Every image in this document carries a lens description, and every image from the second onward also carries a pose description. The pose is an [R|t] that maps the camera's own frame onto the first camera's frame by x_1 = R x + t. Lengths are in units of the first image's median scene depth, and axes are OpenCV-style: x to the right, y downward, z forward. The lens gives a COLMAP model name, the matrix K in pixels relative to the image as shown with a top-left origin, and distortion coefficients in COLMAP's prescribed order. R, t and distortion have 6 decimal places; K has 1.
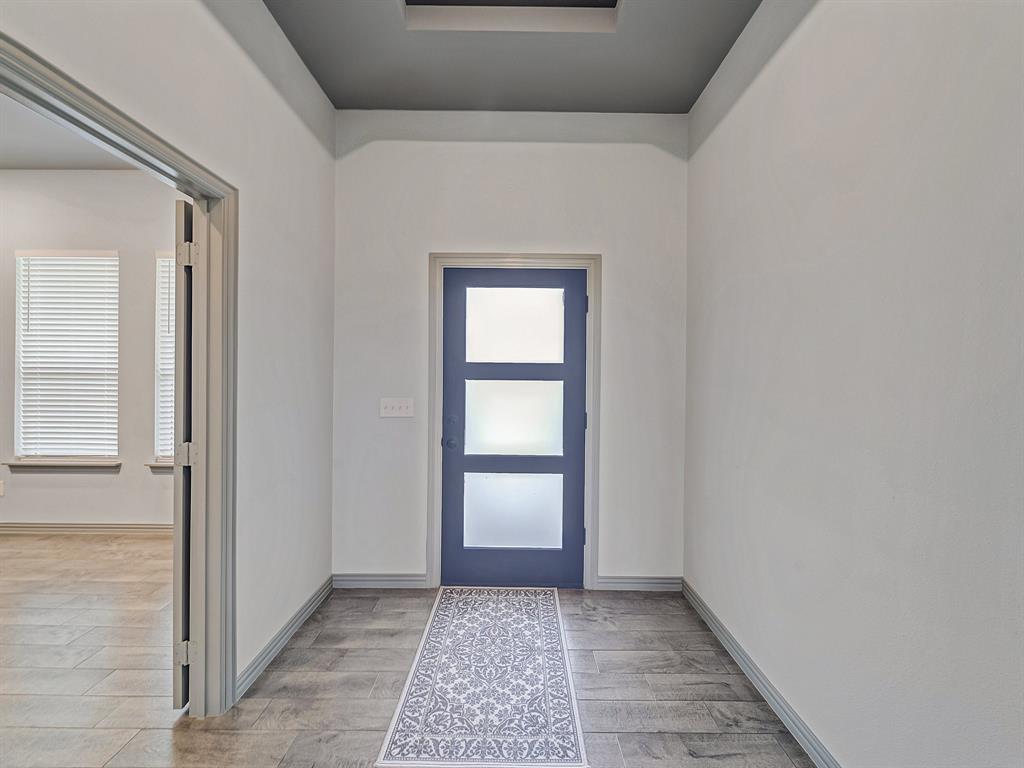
lens RADIAL K [[392.3, 0, 511.6], [0, 392.3, 377.7], [0, 0, 1]] dist [-0.001311, -0.000176]
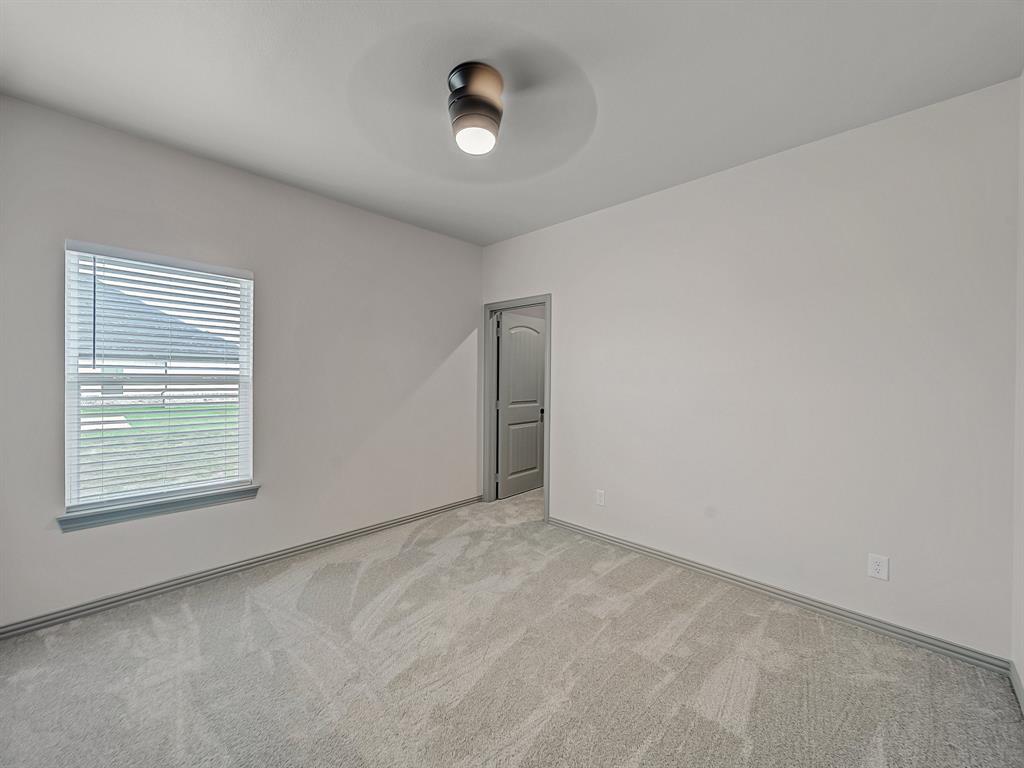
lens RADIAL K [[415.9, 0, 517.4], [0, 415.9, 380.1], [0, 0, 1]] dist [-0.001846, -0.000422]
pose [[0.698291, -0.013596, 0.715685, -1.241016], [0.002919, 0.999865, 0.016146, -0.016138], [-0.715808, -0.009185, 0.698236, -0.013070]]
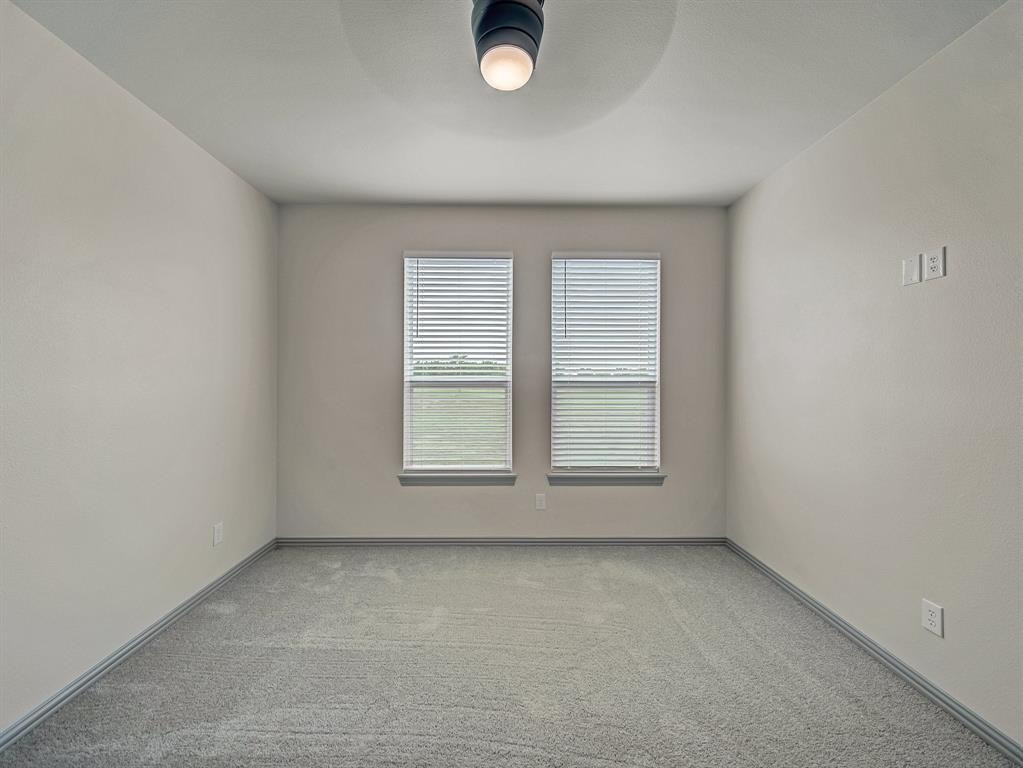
lens RADIAL K [[415.5, 0, 516.8], [0, 415.5, 380.2], [0, 0, 1]] dist [-0.001846, -0.000422]
pose [[0.999940, -0.010557, 0.003077, -0.998434], [0.010565, 0.999941, -0.002511, -0.009102], [-0.003050, 0.002543, 0.999992, -0.017277]]
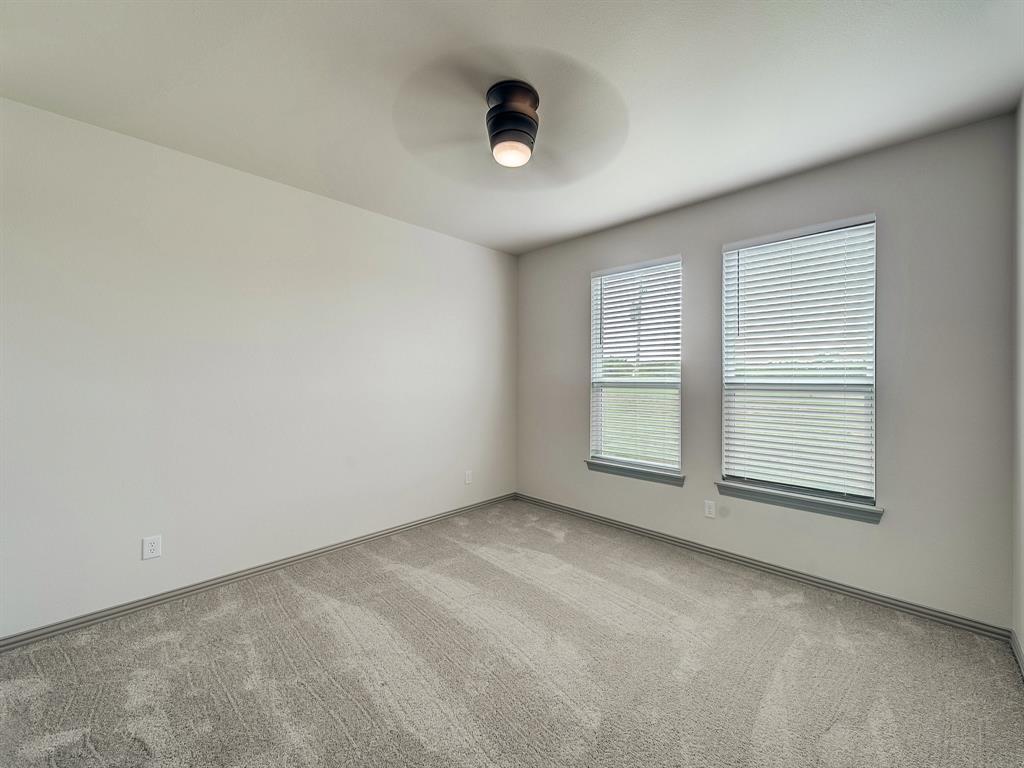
lens RADIAL K [[415.9, 0, 517.4], [0, 415.9, 380.1], [0, 0, 1]] dist [-0.001846, -0.000422]
pose [[0.705763, -0.006289, -0.708421, -0.570008], [-0.000427, 0.999957, -0.009303, -0.005692], [0.708448, 0.006868, 0.705729, -0.005084]]
